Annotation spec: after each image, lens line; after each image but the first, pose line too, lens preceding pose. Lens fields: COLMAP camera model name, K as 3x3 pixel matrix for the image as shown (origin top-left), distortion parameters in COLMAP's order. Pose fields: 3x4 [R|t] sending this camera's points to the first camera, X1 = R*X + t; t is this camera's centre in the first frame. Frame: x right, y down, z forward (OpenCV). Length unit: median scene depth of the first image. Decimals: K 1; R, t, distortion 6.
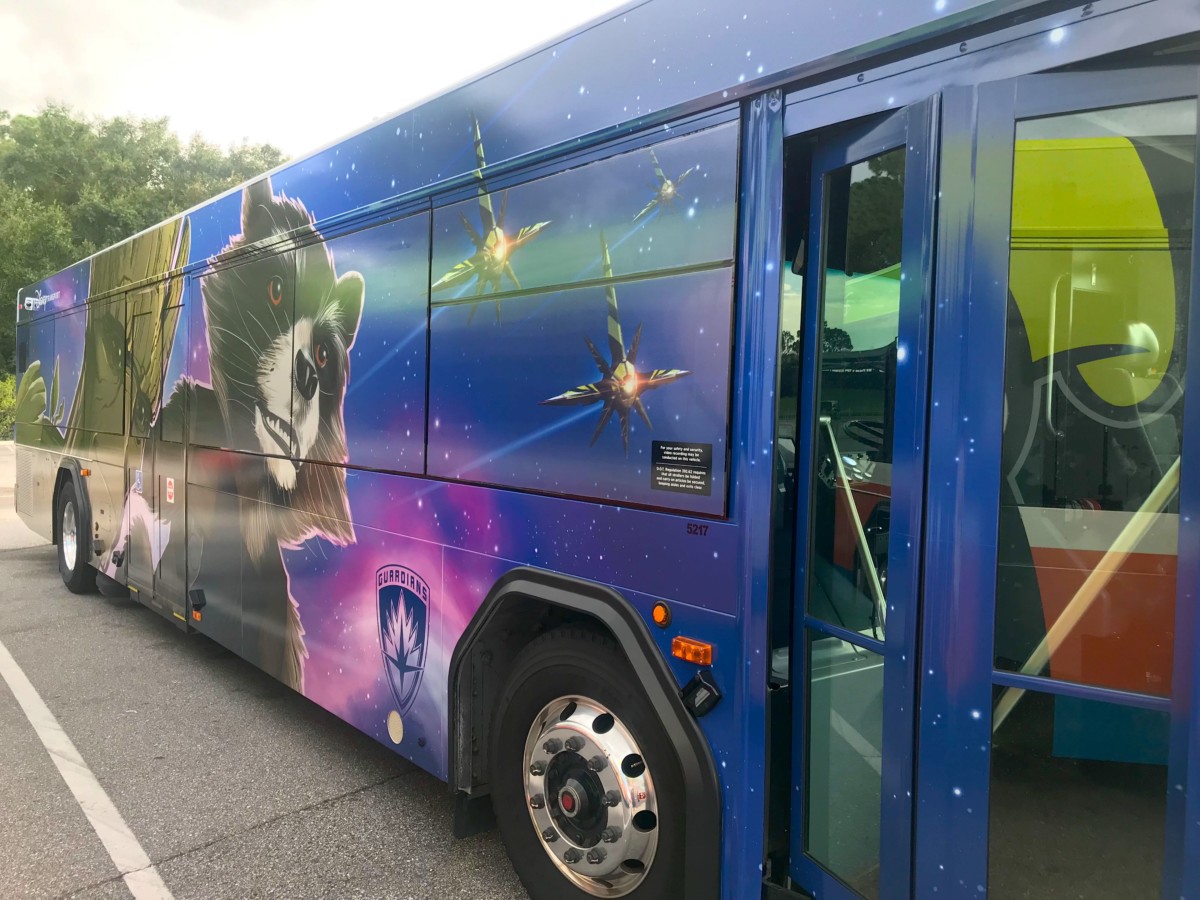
lens RADIAL K [[997.5, 0, 599.9], [0, 997.5, 443.5], [0, 0, 1]] dist [0.016475, -0.010824]
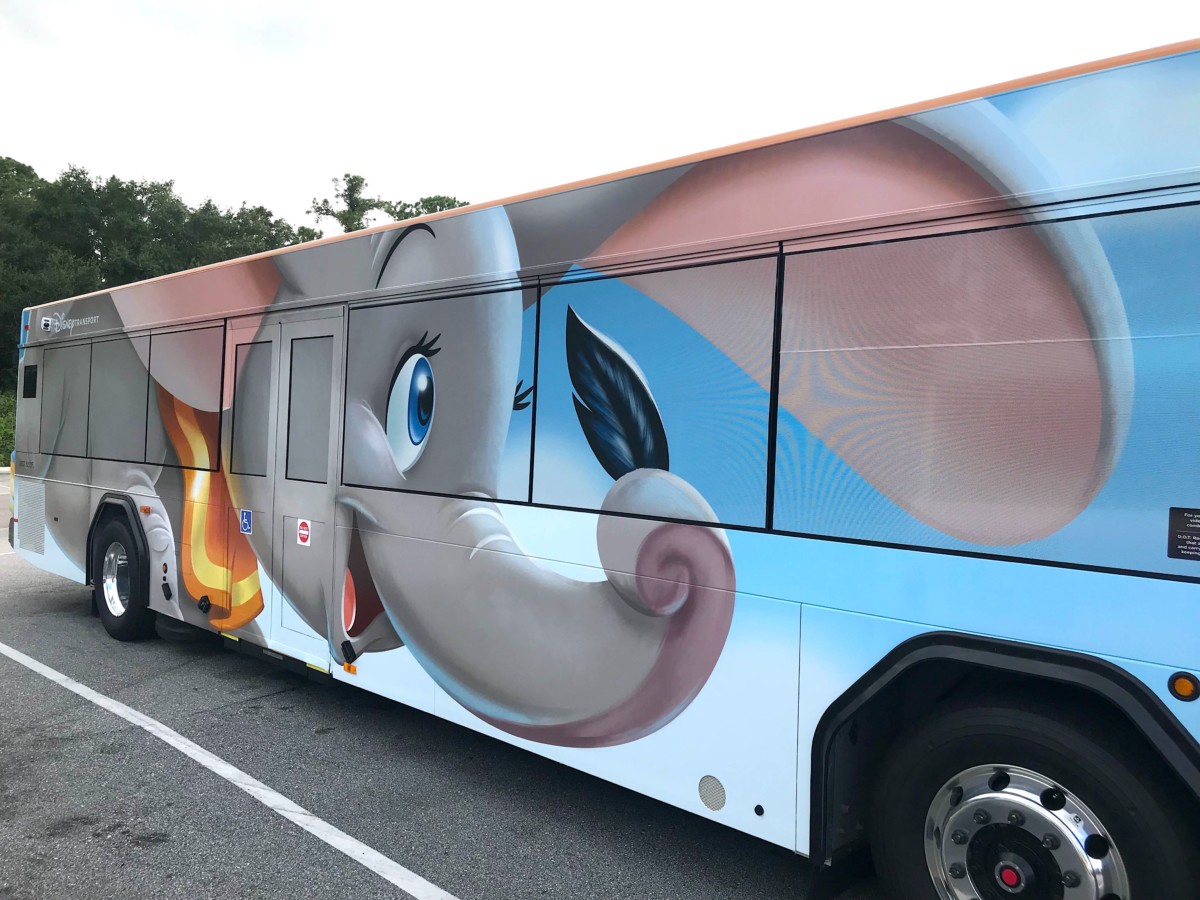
lens RADIAL K [[997.5, 0, 609.5], [0, 997.5, 448.7], [0, 0, 1]] dist [0.016475, -0.010824]
pose [[0.993205, 0.020297, 0.114597, -0.360463], [-0.016988, 0.999412, -0.029785, -0.013103], [-0.115134, 0.027635, 0.992965, 0.056323]]
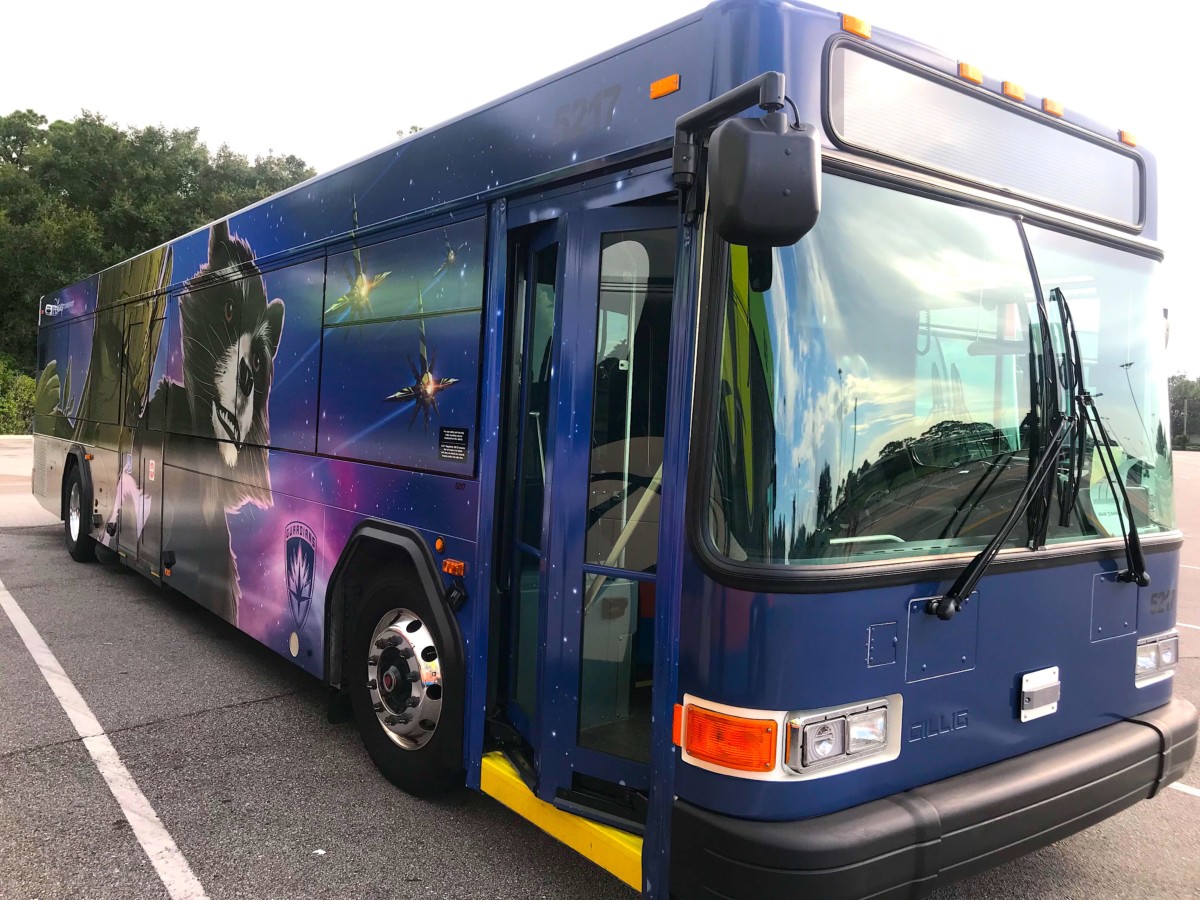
lens RADIAL K [[997.5, 0, 600.7], [0, 997.5, 441.2], [0, 0, 1]] dist [0.016475, -0.010824]
pose [[0.999435, 0.025079, -0.022358, 0.197332], [-0.025372, 0.999595, -0.012925, 0.019197], [0.022025, 0.013485, 0.999666, -0.280206]]
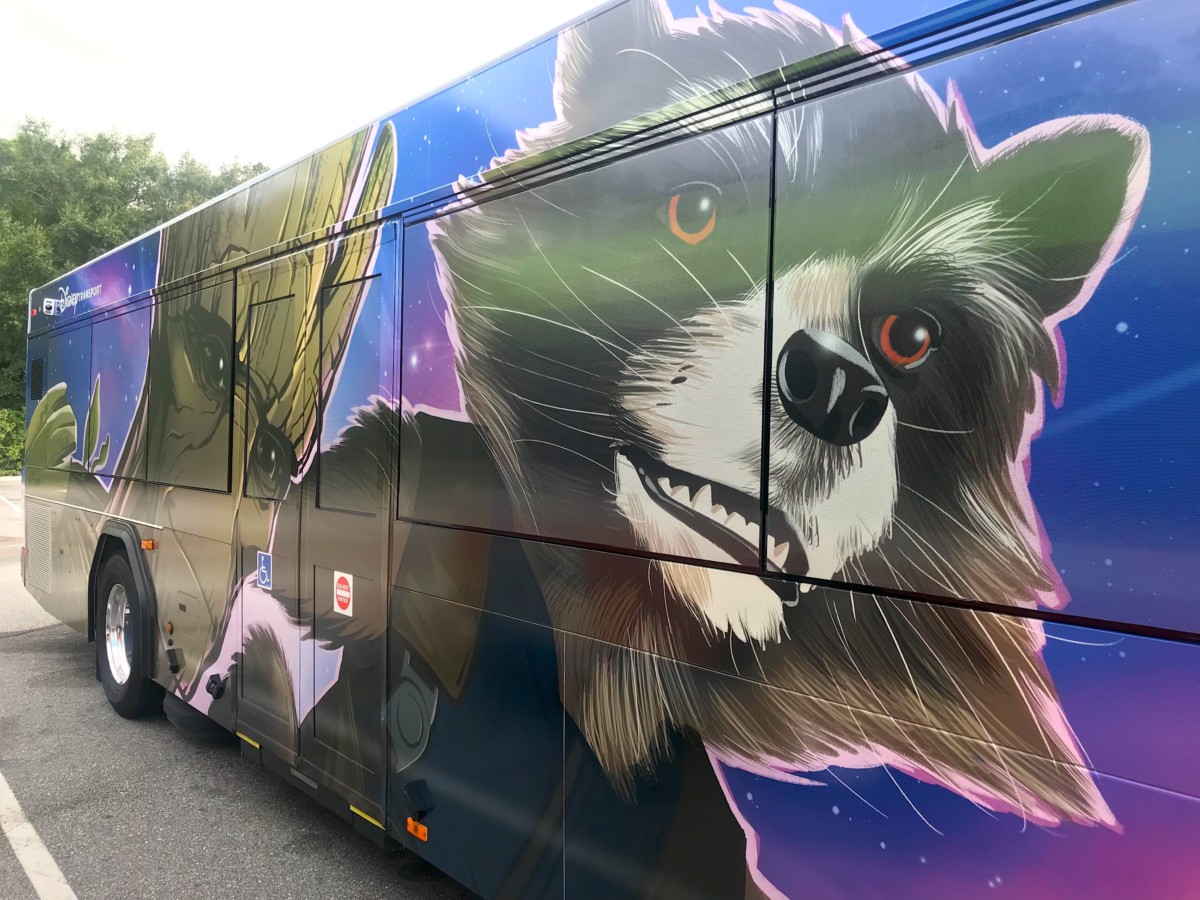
lens RADIAL K [[997.5, 0, 595.9], [0, 997.5, 444.7], [0, 0, 1]] dist [0.016475, -0.010824]
pose [[0.999736, -0.005967, 0.022209, -0.418303], [0.006575, 0.999603, -0.027391, -0.033210], [-0.022036, 0.027530, 0.999378, 0.582371]]
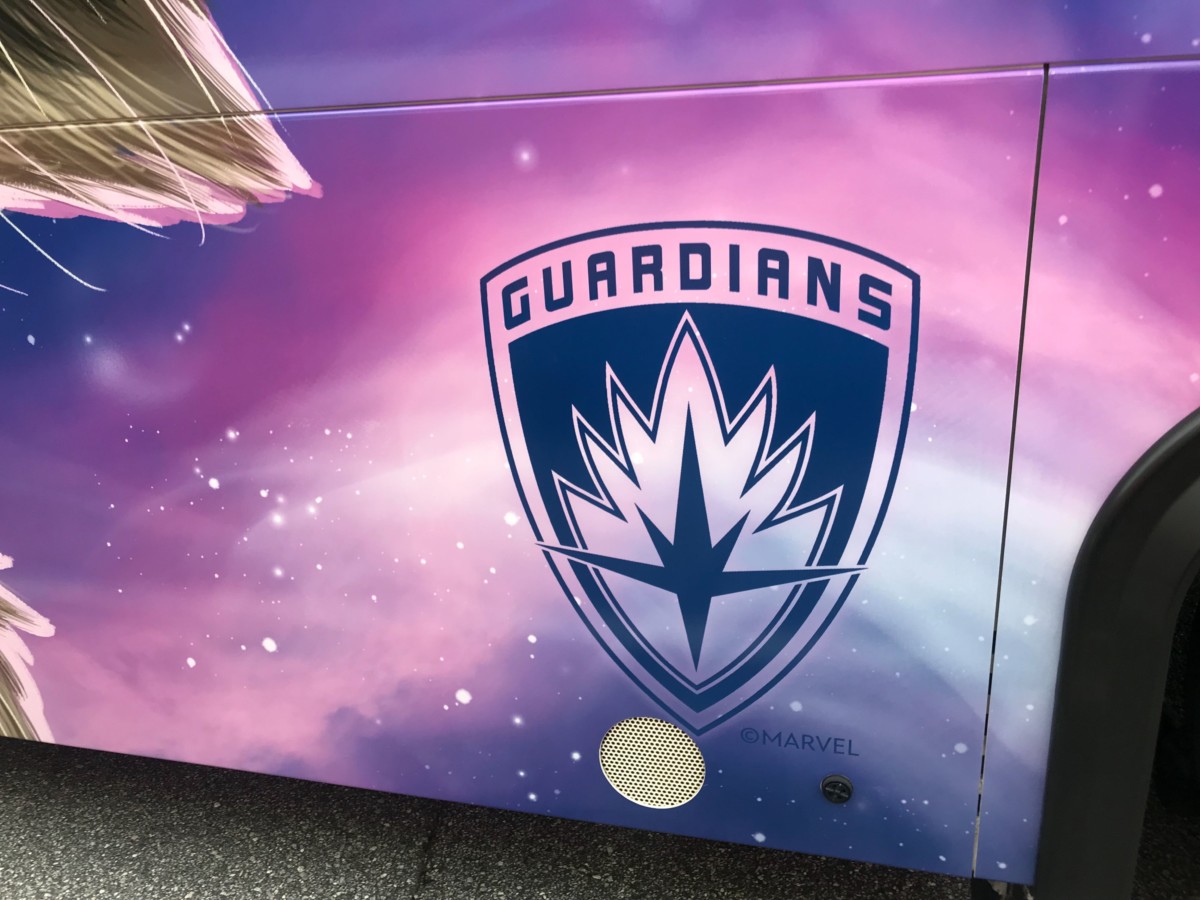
lens RADIAL K [[997.5, 0, 593.0], [0, 997.5, 448.9], [0, 0, 1]] dist [0.016475, -0.010824]
pose [[0.807204, -0.238550, 0.539922, -0.318929], [0.083776, 0.951739, 0.295253, 0.086826], [-0.584298, -0.193097, 0.788232, 0.692692]]
